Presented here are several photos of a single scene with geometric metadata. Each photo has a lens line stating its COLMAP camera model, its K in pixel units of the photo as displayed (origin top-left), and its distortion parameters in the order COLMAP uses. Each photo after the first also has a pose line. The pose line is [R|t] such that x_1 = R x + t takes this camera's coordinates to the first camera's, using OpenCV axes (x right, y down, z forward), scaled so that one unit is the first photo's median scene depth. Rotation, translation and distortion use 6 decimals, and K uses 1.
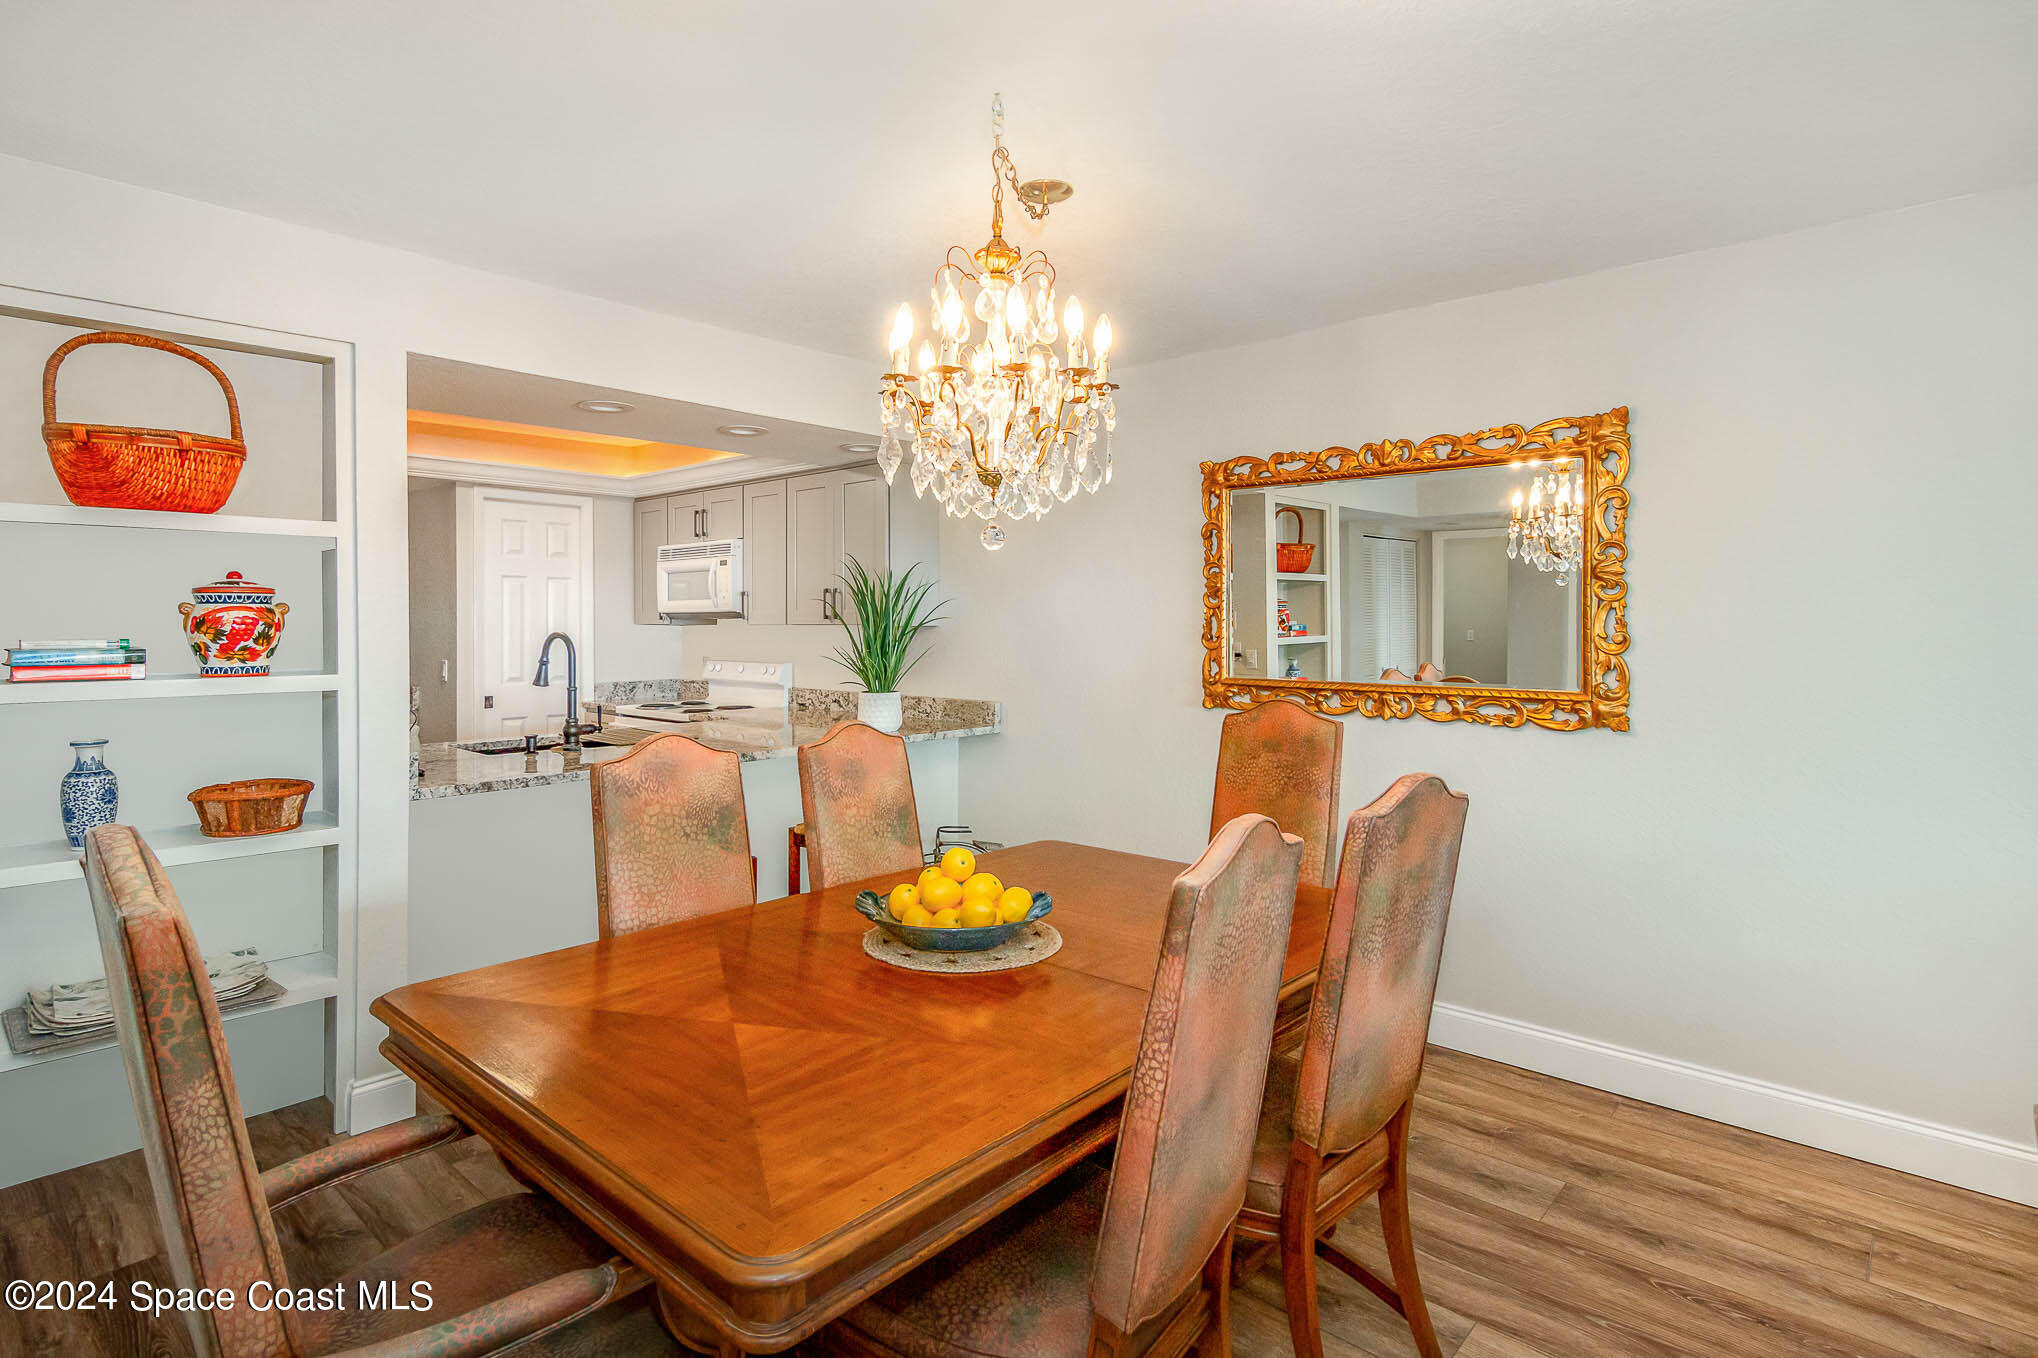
lens RADIAL K [[1030.0, 0, 969.4], [0, 1030.0, 619.5], [0, 0, 1]] dist [0.016528, 0.000540]
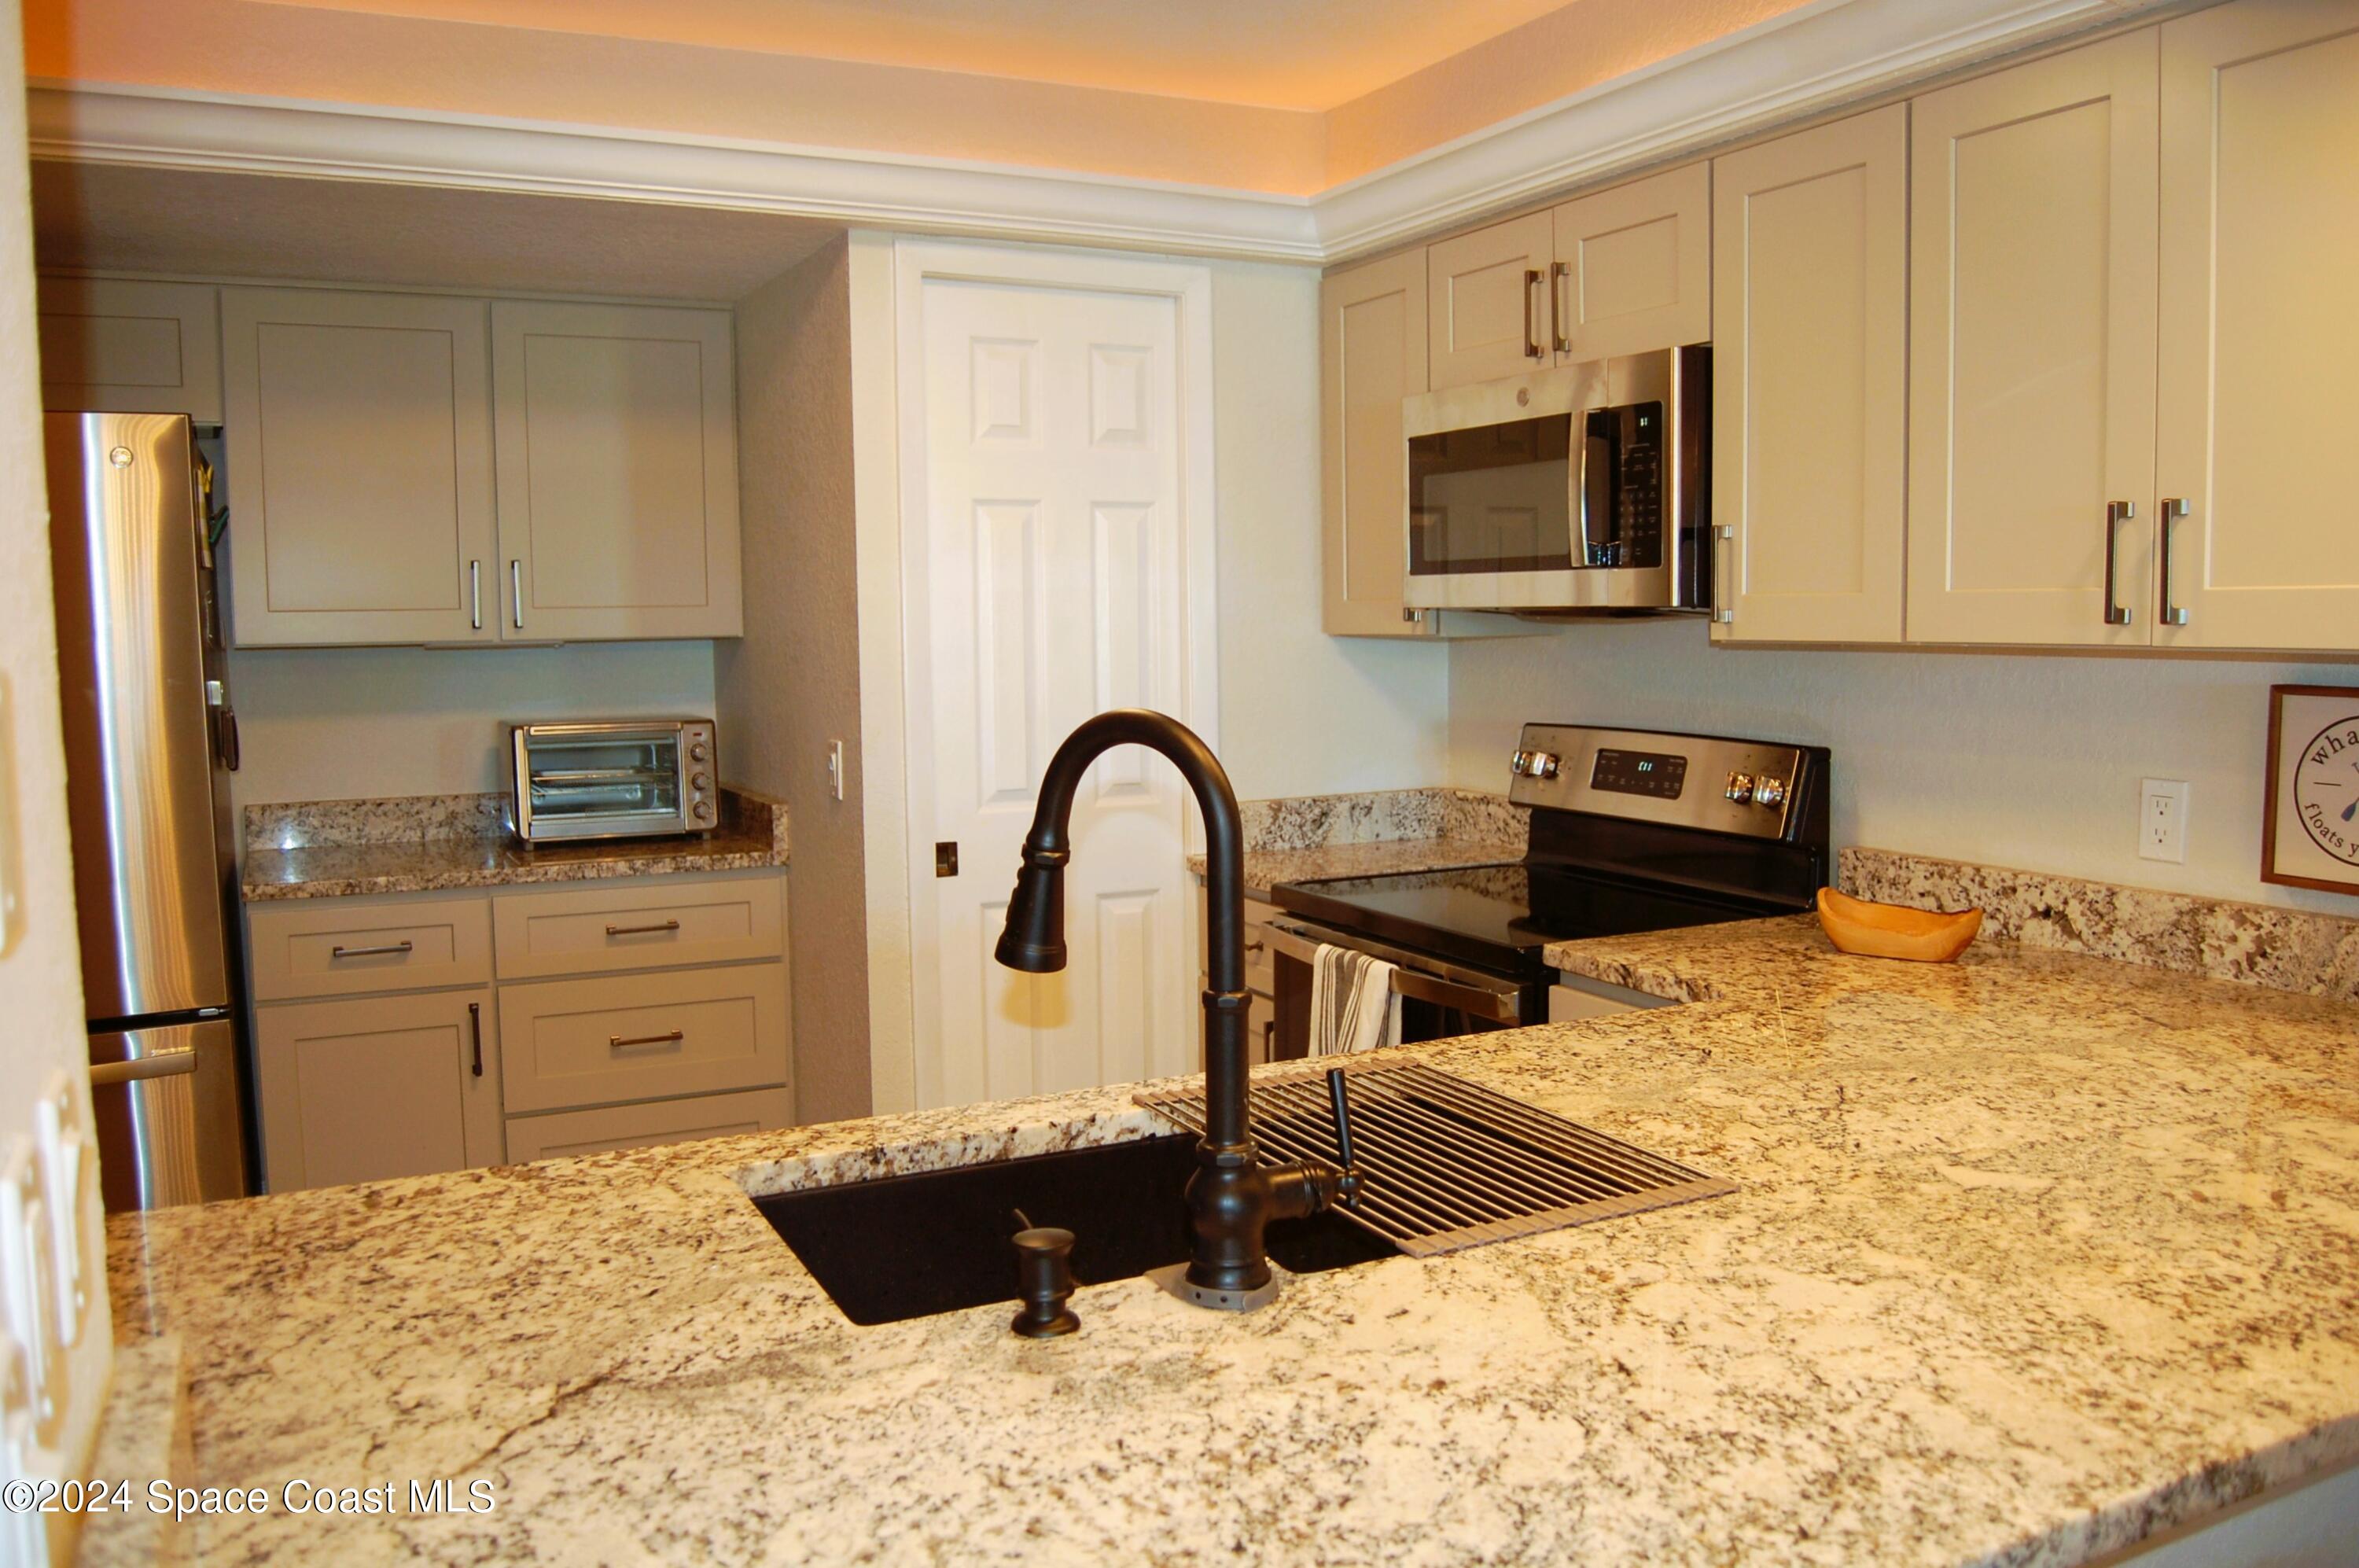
lens RADIAL K [[1863.3, 0, 1181.7], [0, 1863.3, 781.9], [0, 0, 1]] dist [-0.055019, 0.020623]
pose [[0.937406, 0.023350, -0.347454, -0.165343], [0.010078, 0.995513, 0.094092, -0.006390], [0.348091, -0.091704, 0.932965, 0.429067]]
